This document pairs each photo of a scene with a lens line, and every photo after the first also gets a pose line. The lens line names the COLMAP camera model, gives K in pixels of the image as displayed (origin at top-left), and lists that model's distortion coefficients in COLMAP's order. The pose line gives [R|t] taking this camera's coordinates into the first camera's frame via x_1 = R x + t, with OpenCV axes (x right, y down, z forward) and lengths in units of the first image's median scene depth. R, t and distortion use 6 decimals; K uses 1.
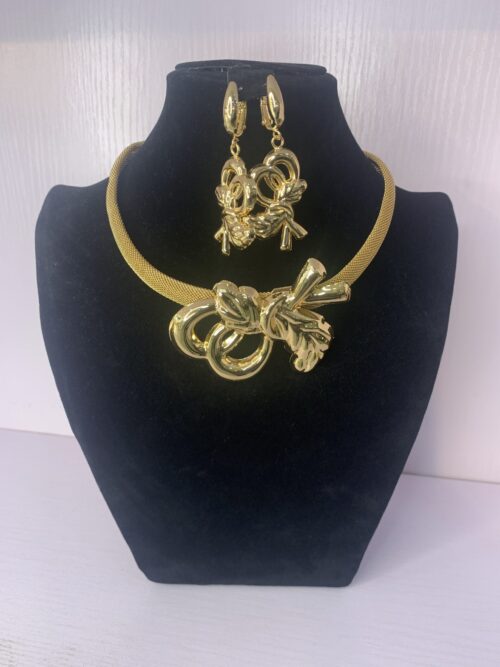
lens RADIAL K [[503.2, 0, 252.9], [0, 503.2, 339.6], [0, 0, 1]] dist [-0.037445, 0.011197]
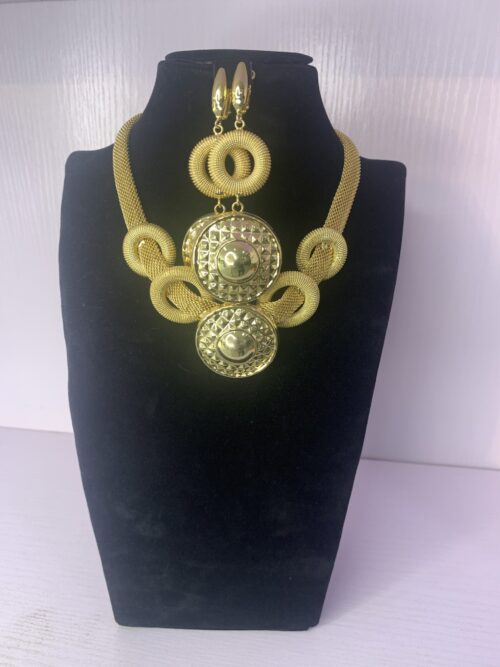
lens RADIAL K [[503.2, 0, 254.6], [0, 503.2, 336.9], [0, 0, 1]] dist [-0.037445, 0.011197]
pose [[0.999413, -0.019567, 0.028125, -0.008811], [0.018995, 0.999611, 0.020441, -0.046334], [-0.028514, -0.019894, 0.999395, -0.148542]]
